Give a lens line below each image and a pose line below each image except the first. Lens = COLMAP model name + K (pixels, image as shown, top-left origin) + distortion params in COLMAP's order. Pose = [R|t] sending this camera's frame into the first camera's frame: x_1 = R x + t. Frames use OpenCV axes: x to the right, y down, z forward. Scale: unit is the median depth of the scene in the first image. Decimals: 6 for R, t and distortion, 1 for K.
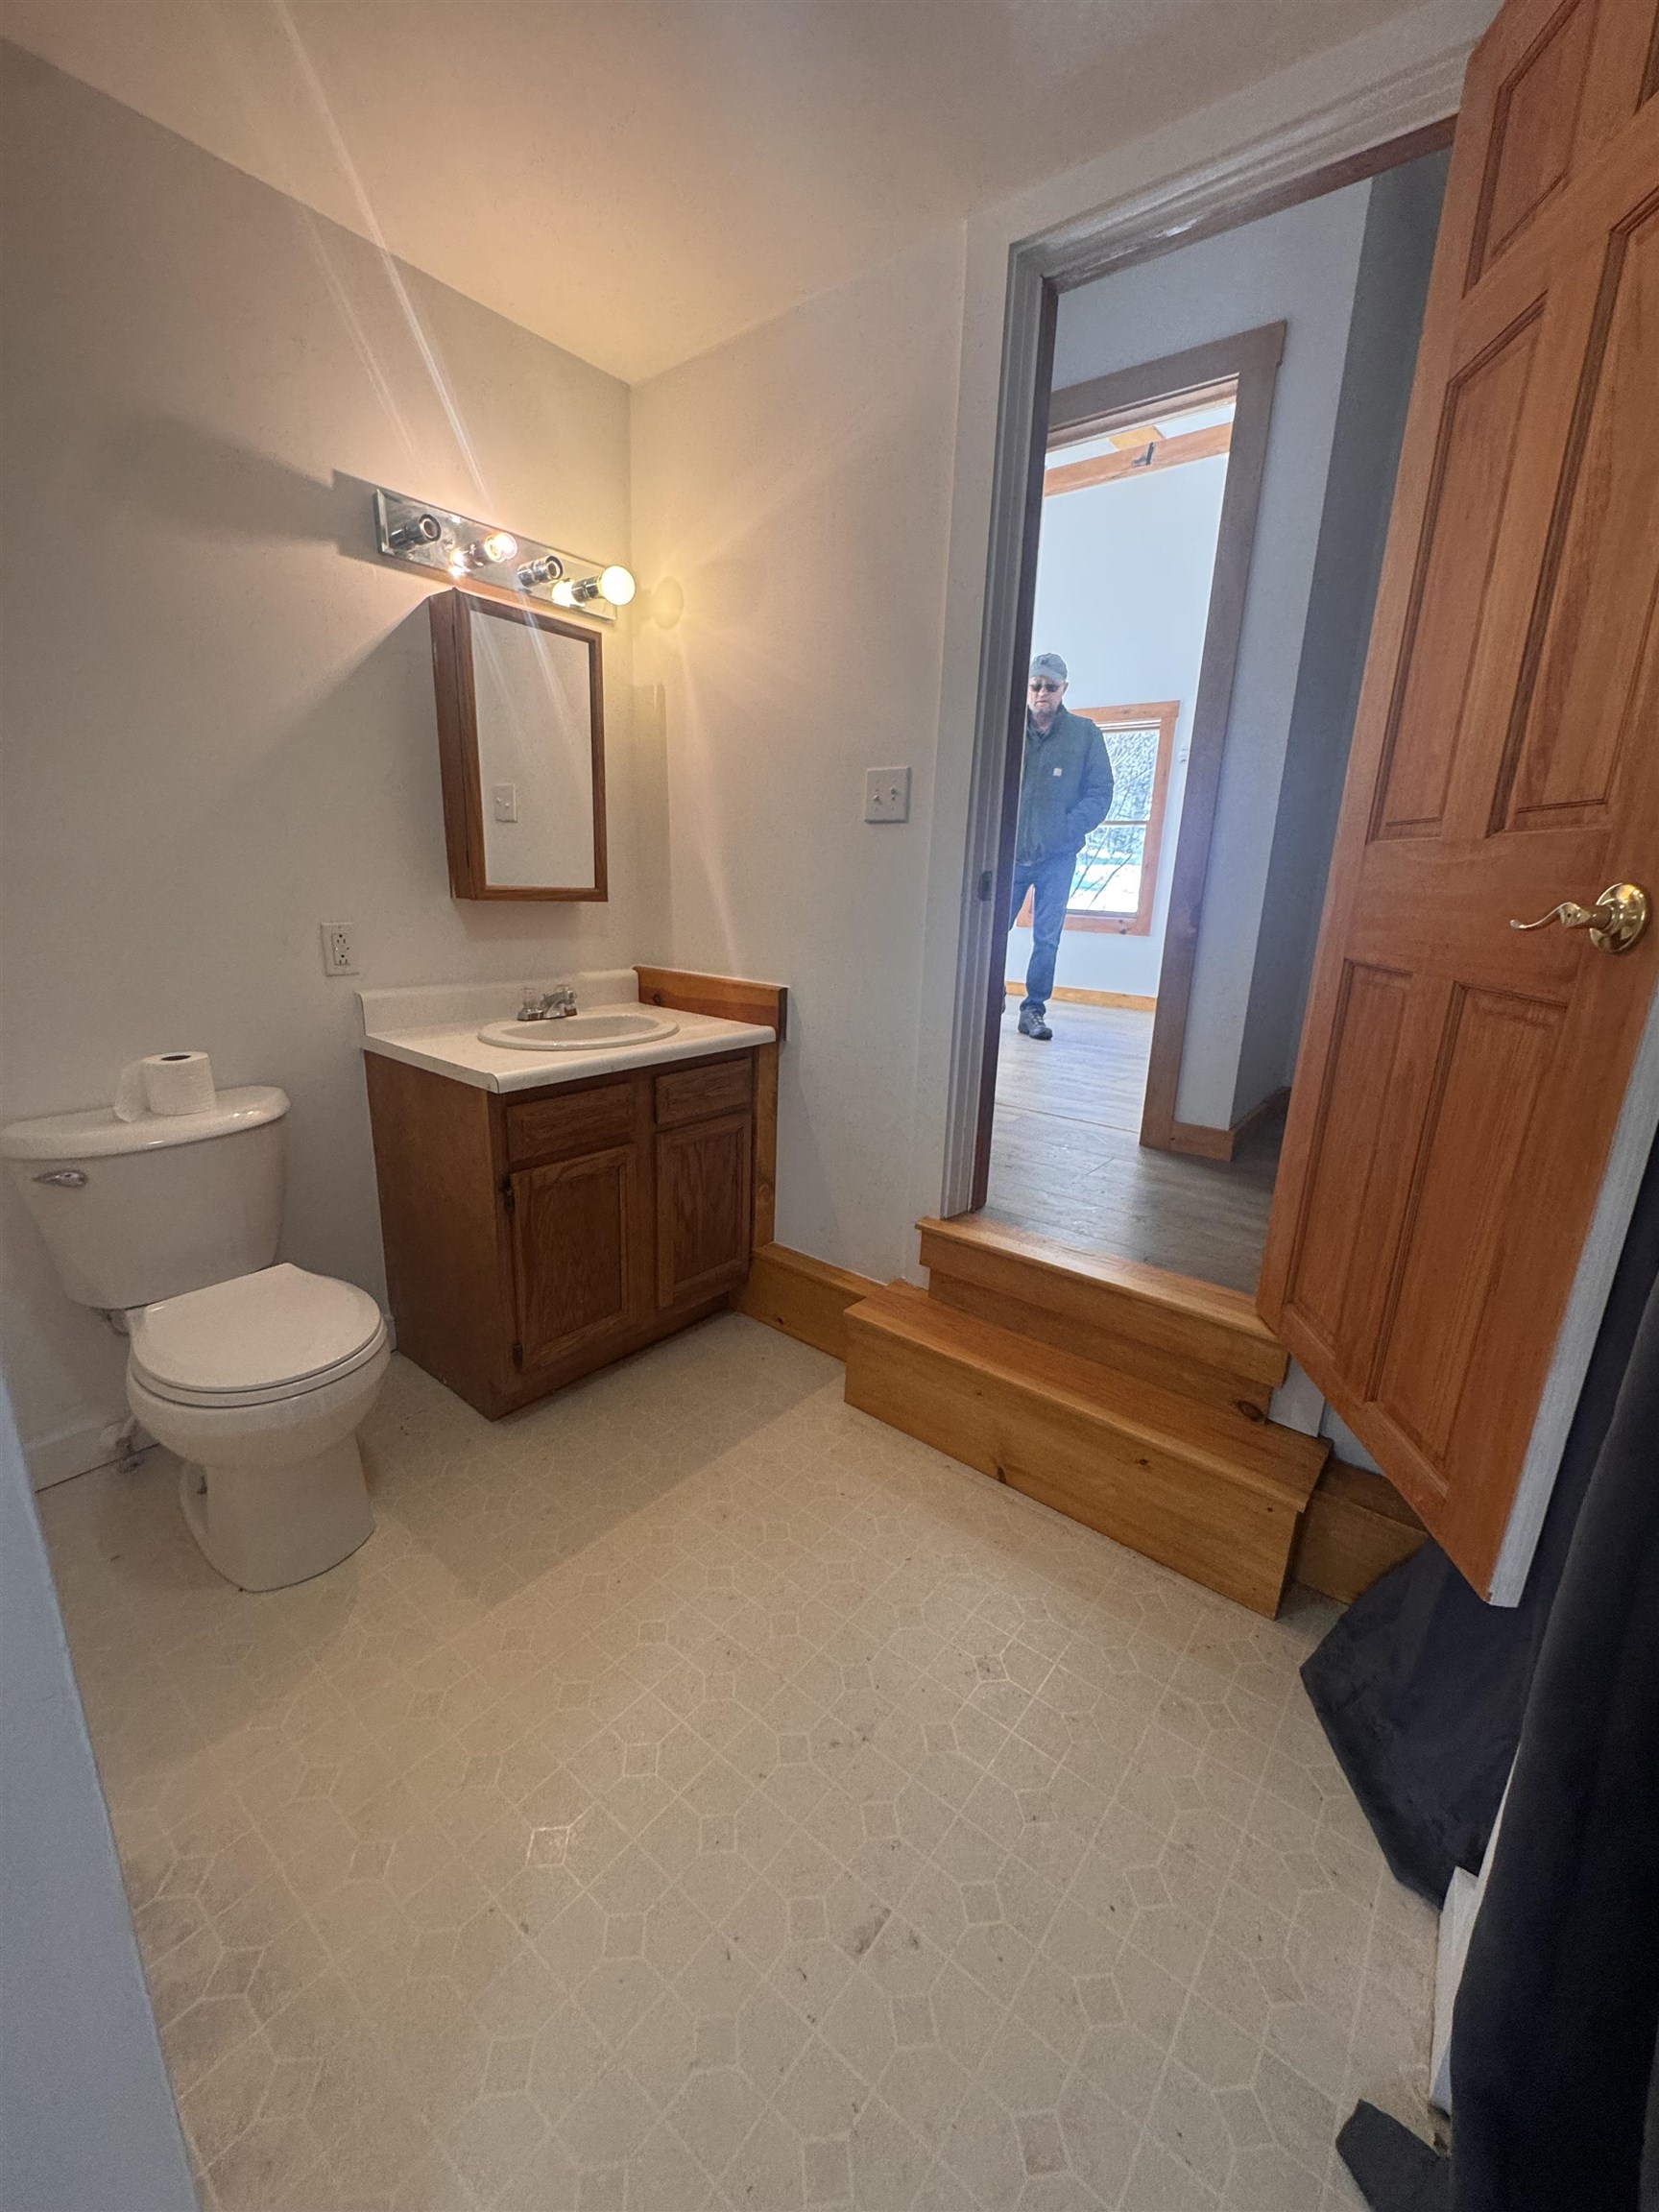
lens RADIAL K [[882.0, 0, 829.5], [0, 882.0, 1106.0], [0, 0, 1]] dist [-0.001665, 0.000070]
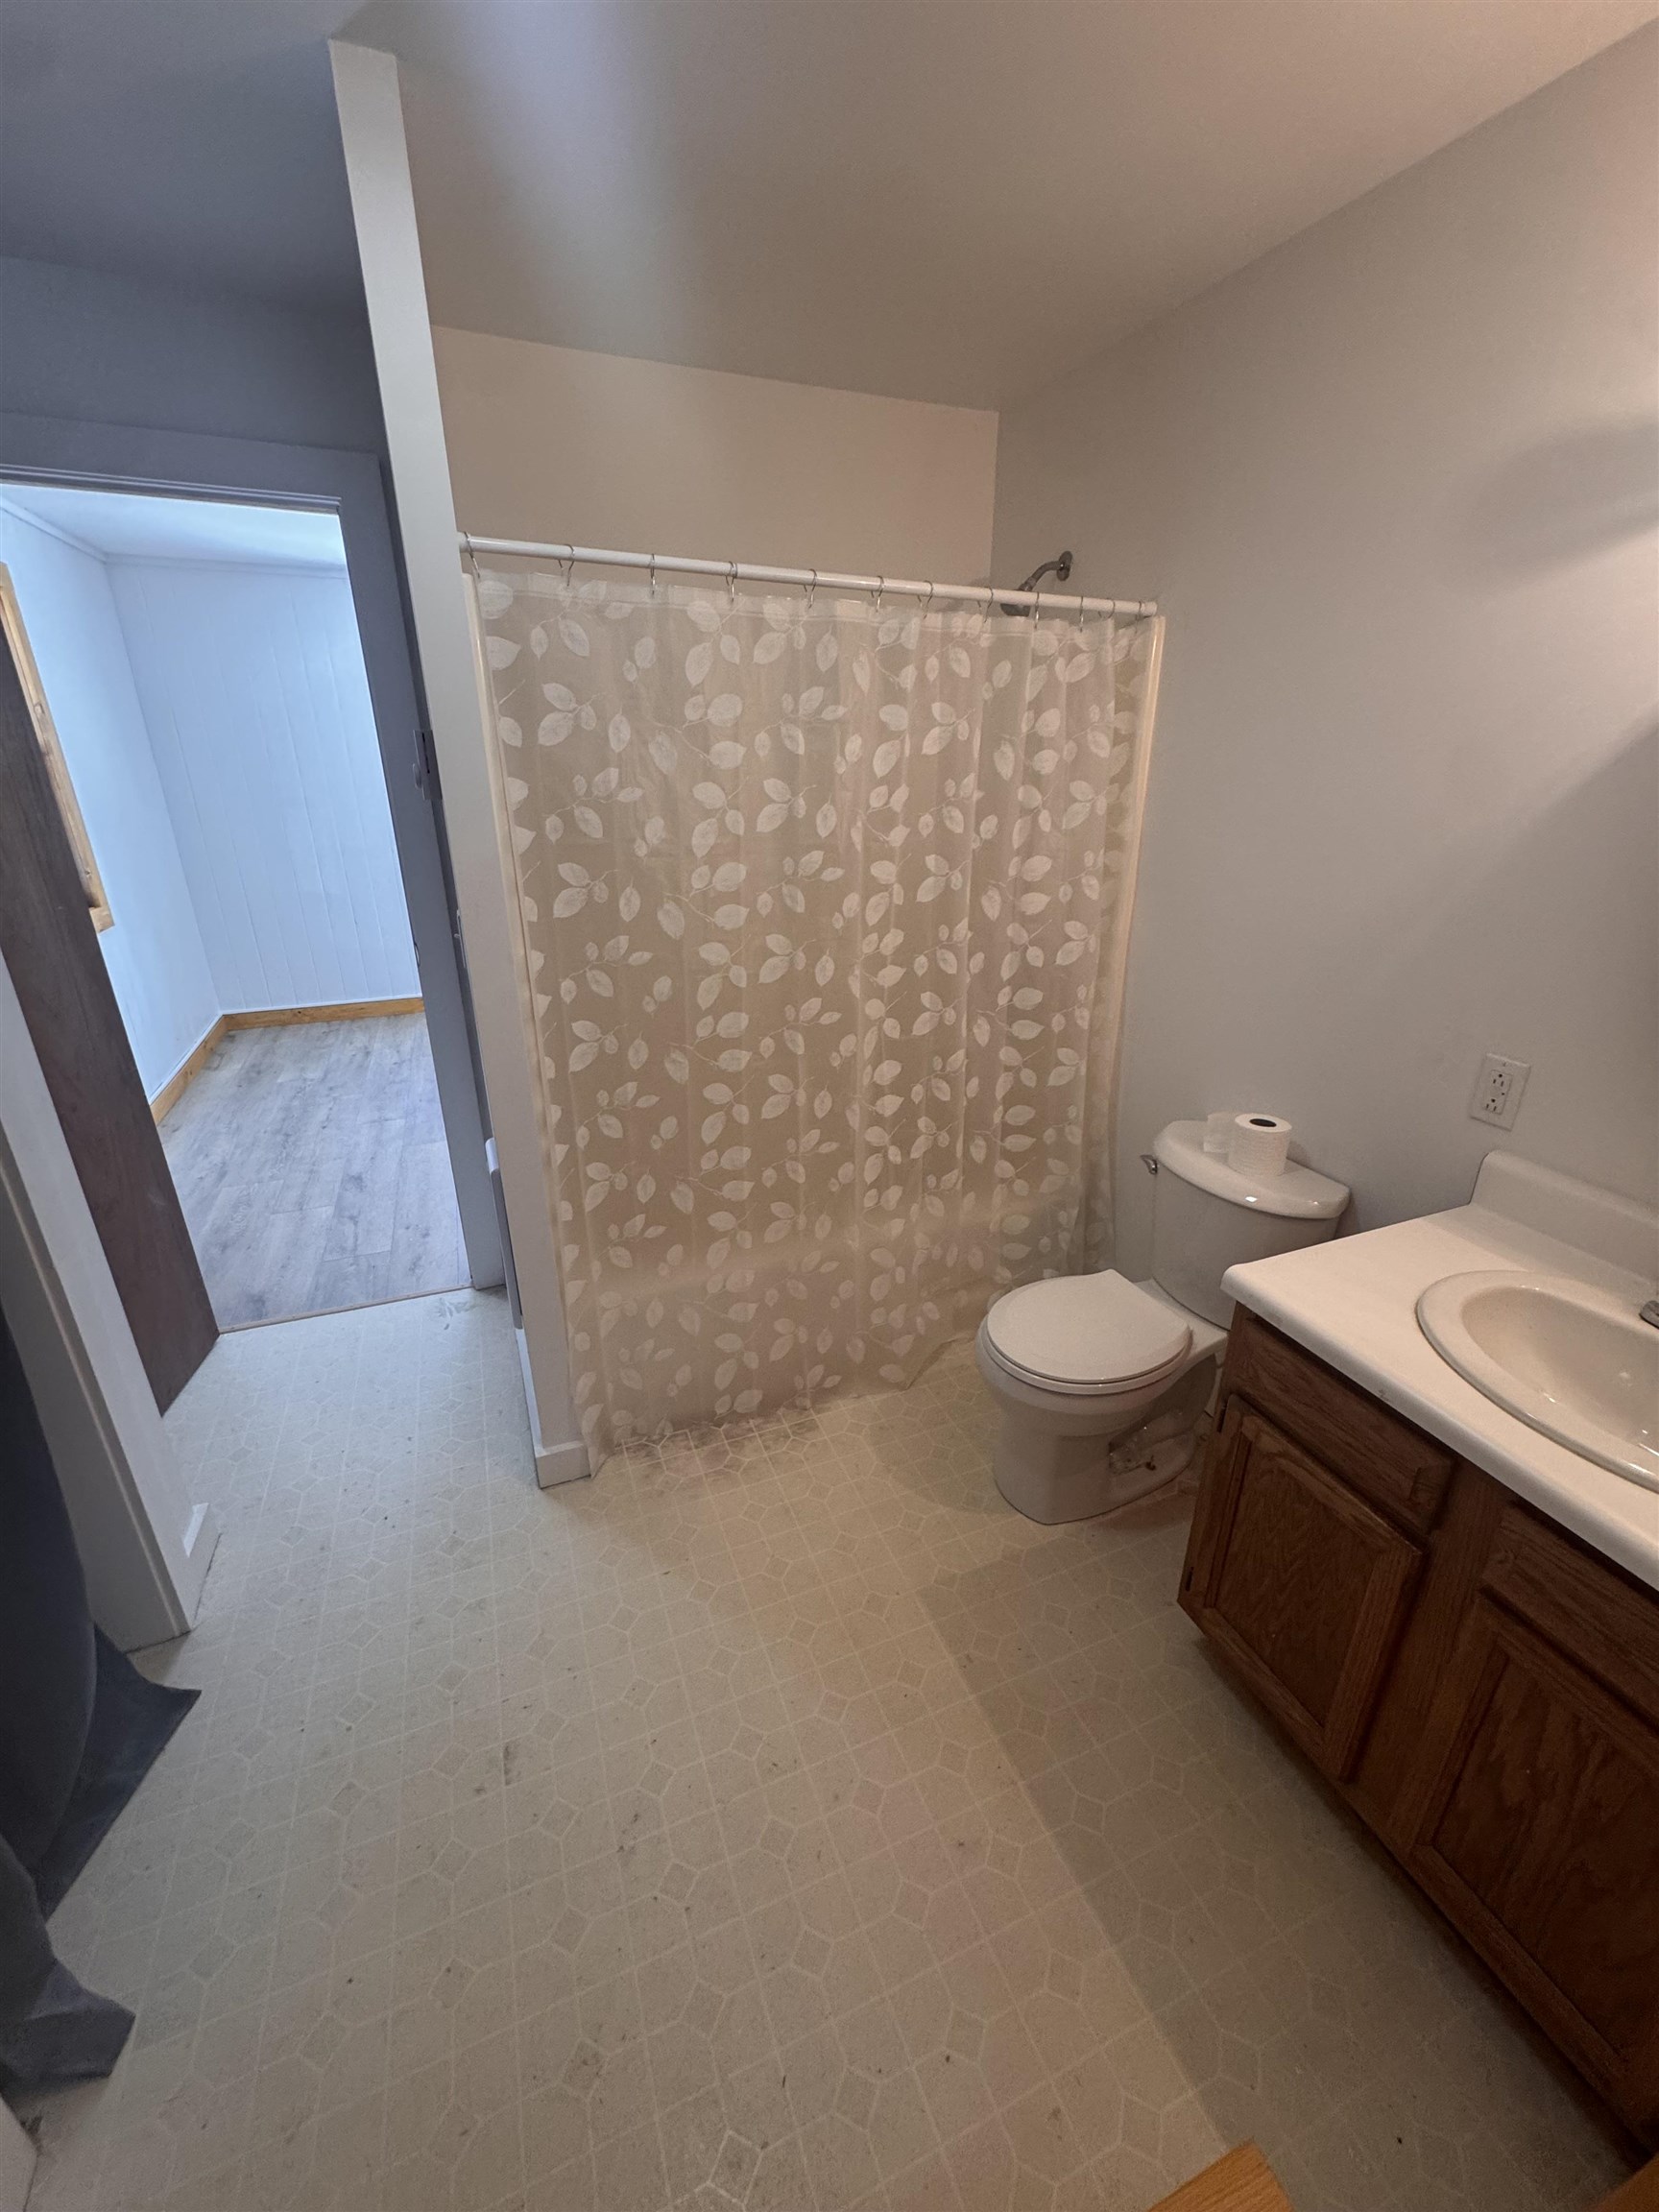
lens RADIAL K [[882.0, 0, 829.5], [0, 882.0, 1106.0], [0, 0, 1]] dist [-0.001665, 0.000070]
pose [[-0.490418, 0.288142, -0.822475, 0.402986], [-0.241857, 0.861688, 0.446092, -0.429174], [0.837255, 0.417693, -0.352898, 0.936329]]
